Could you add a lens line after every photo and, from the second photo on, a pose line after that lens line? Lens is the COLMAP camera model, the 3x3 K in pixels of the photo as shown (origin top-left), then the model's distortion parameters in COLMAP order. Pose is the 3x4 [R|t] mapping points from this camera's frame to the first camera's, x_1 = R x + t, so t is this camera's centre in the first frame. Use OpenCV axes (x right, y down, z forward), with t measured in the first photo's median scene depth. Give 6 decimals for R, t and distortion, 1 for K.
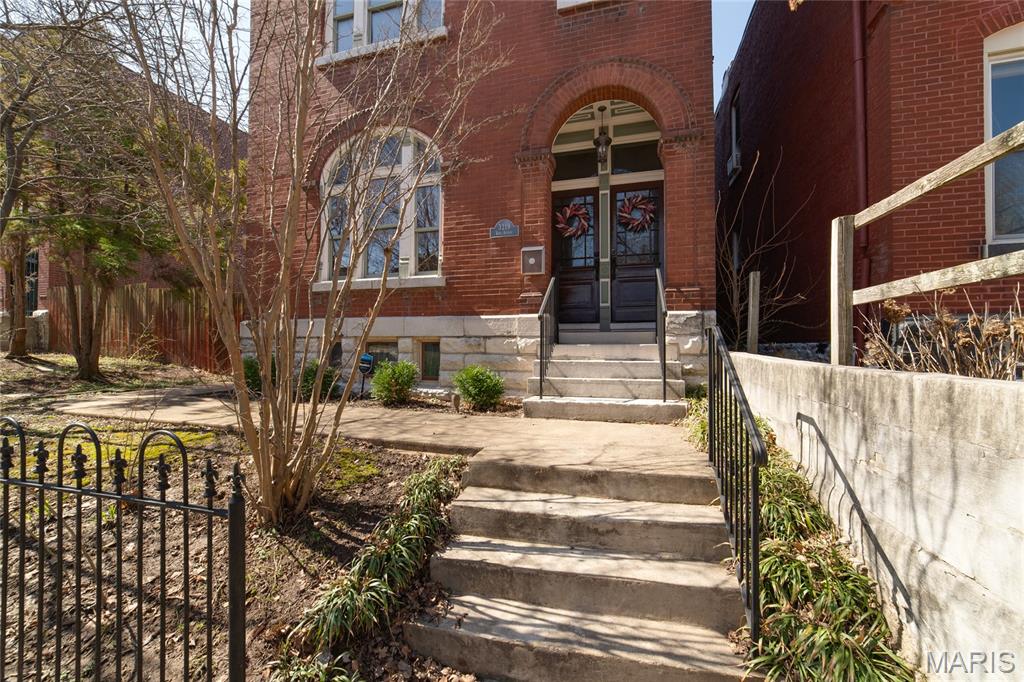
lens RADIAL K [[413.0, 0, 514.3], [0, 413.0, 344.1], [0, 0, 1]] dist [-0.002779, 0.000073]
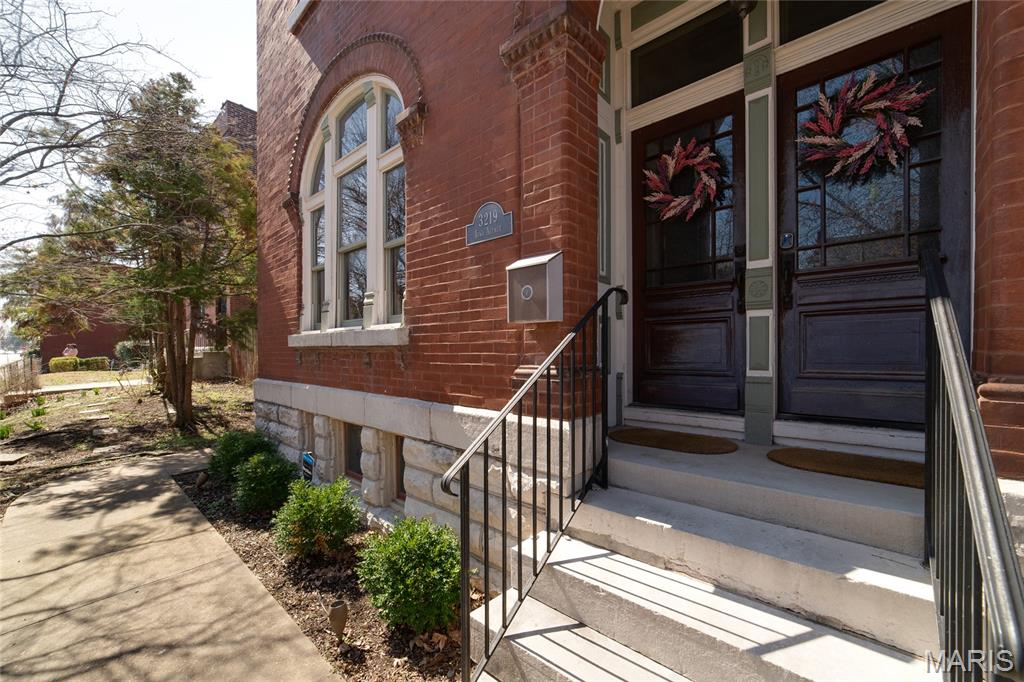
lens RADIAL K [[413.0, 0, 510.5], [0, 413.0, 356.5], [0, 0, 1]] dist [-0.002779, 0.000073]
pose [[0.898671, 0.000454, -0.438622, 0.179542], [0.010419, 0.999695, 0.022382, -0.126090], [0.438499, -0.024684, 0.898393, 0.532949]]
